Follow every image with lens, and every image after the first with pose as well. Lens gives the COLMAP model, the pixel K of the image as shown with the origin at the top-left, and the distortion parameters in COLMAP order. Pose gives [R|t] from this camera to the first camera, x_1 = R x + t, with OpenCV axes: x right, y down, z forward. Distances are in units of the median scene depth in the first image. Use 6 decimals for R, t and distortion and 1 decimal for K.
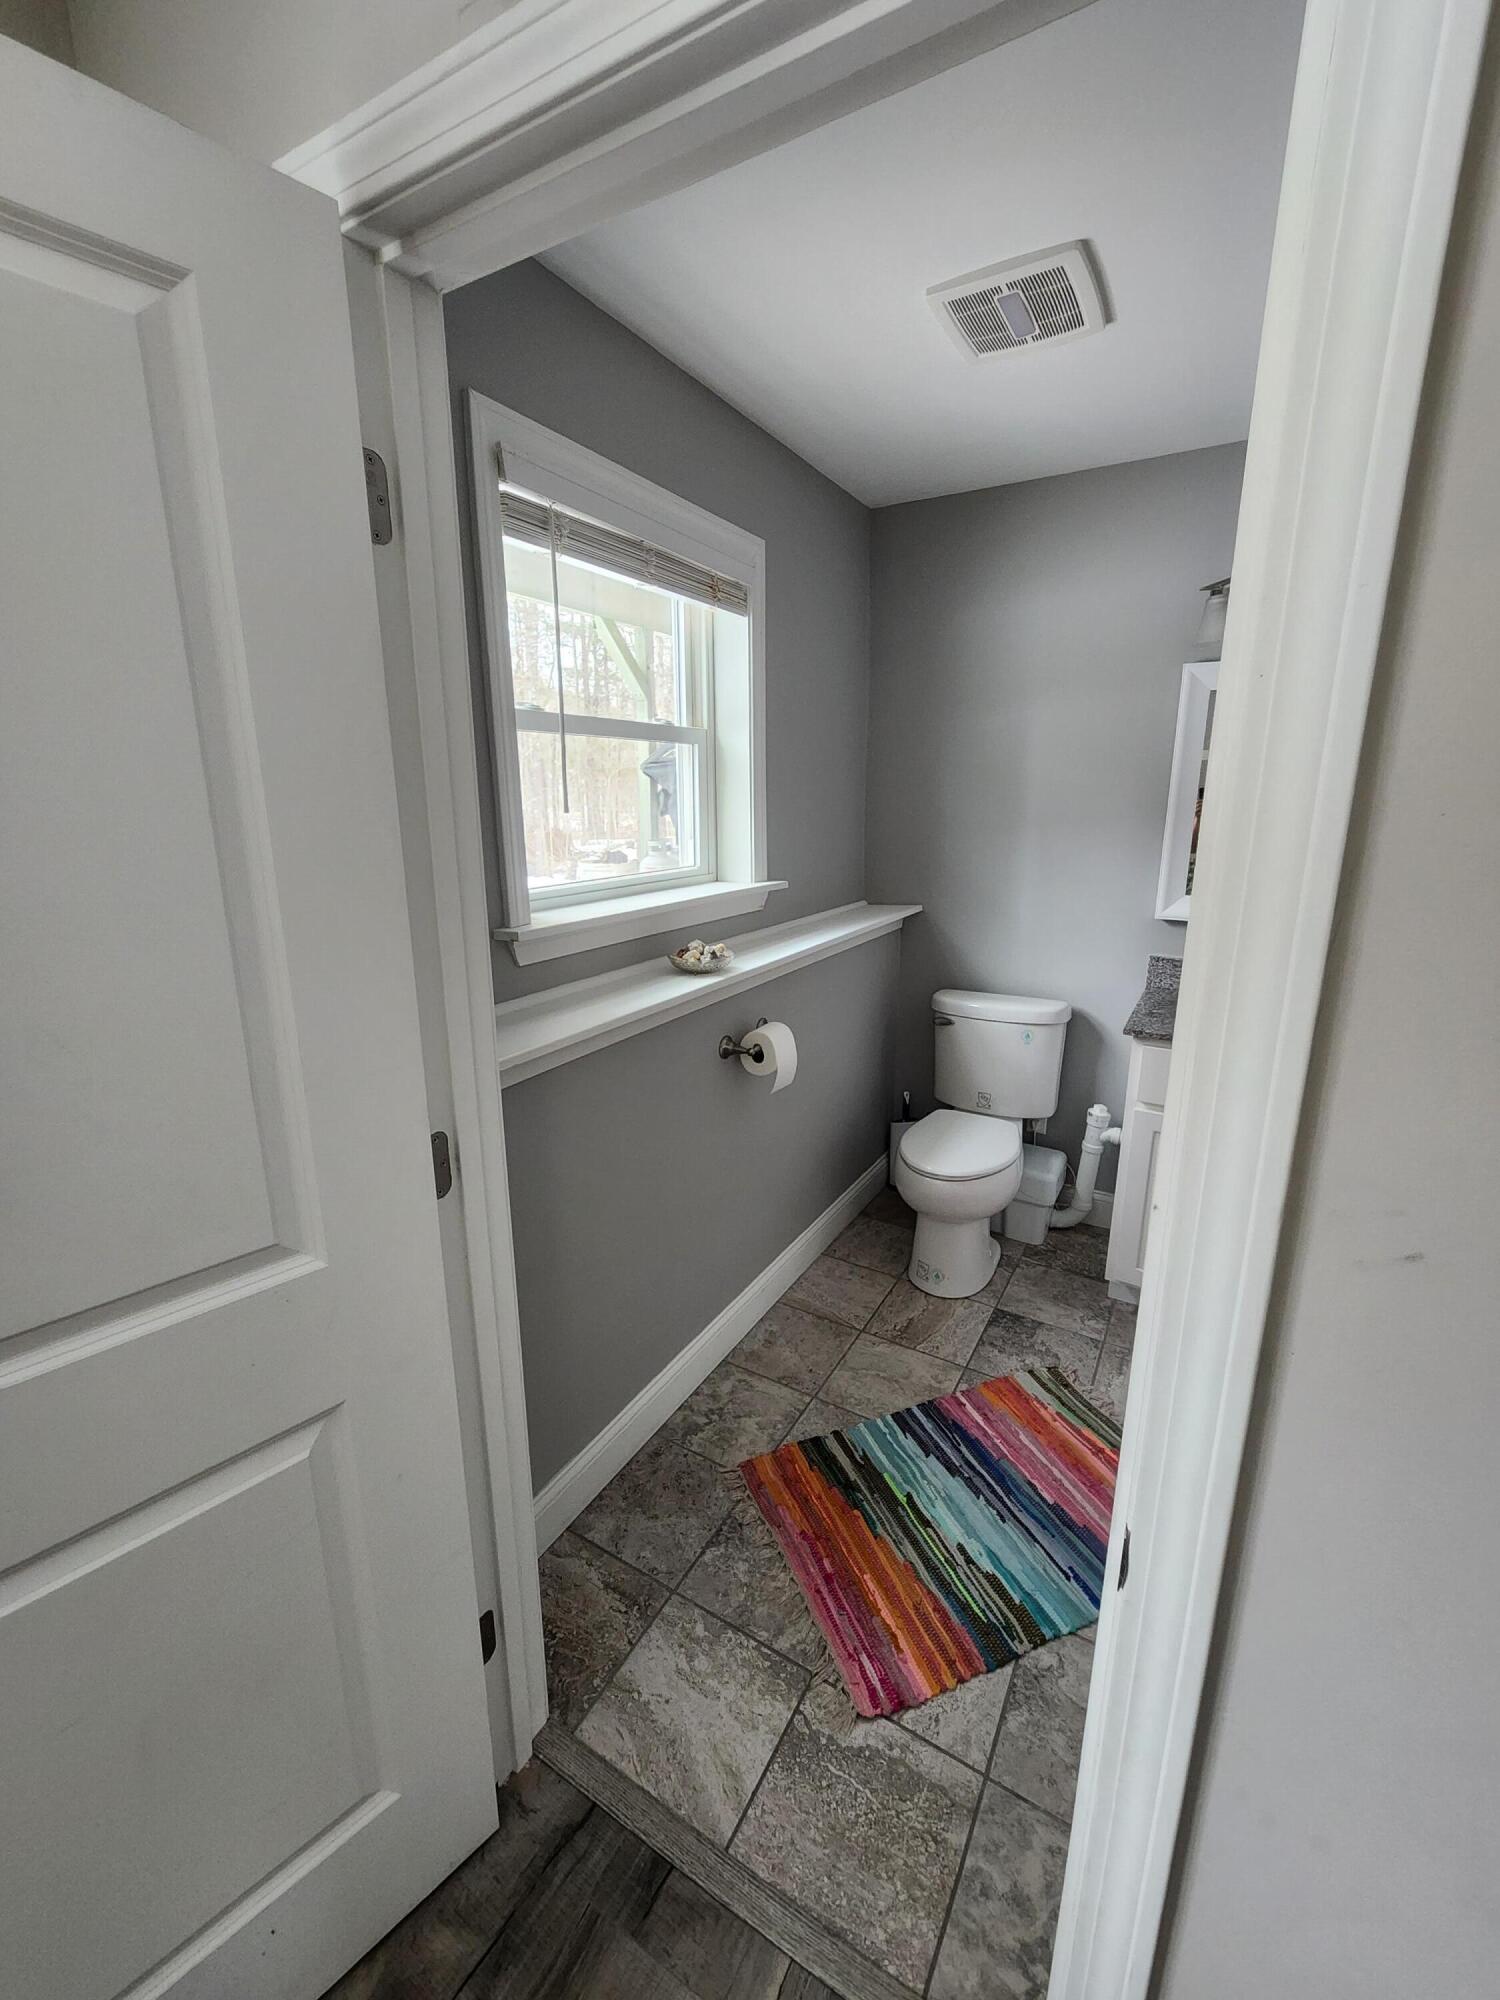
lens RADIAL K [[817.4, 0, 753.2], [0, 817.4, 993.1], [0, 0, 1]] dist [0.000184, -0.003957]
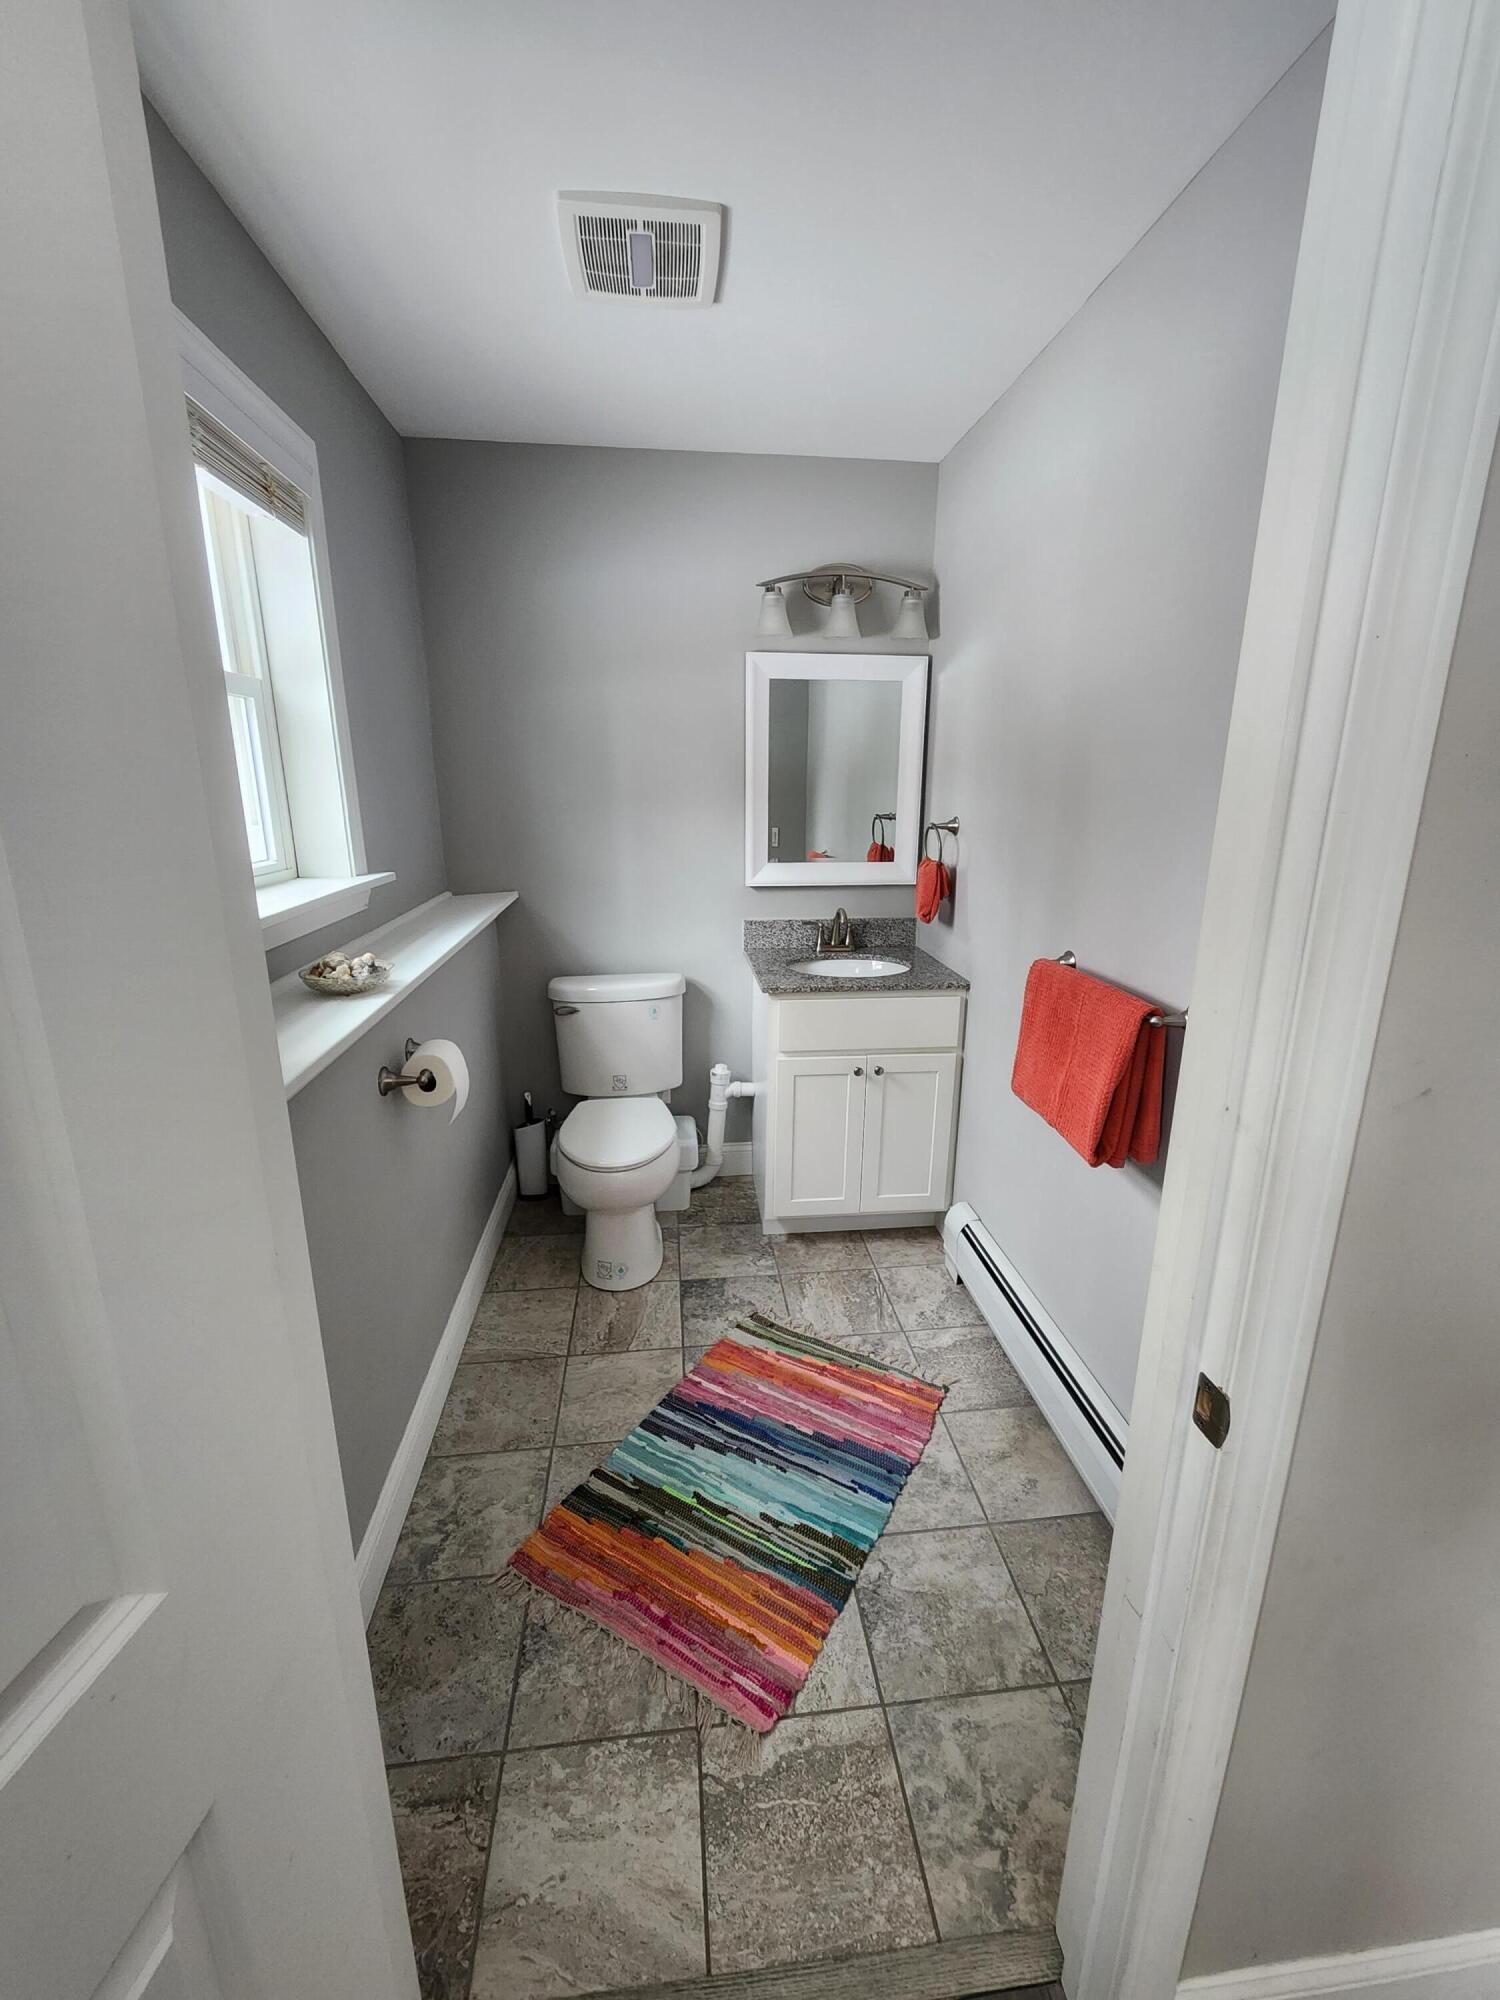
lens RADIAL K [[817.4, 0, 751.0], [0, 817.4, 995.0], [0, 0, 1]] dist [0.000184, -0.003957]
pose [[0.795096, -0.148557, 0.588008, -0.224052], [0.138880, 0.988372, 0.061916, -0.018506], [-0.590368, 0.032434, 0.806482, 0.154464]]
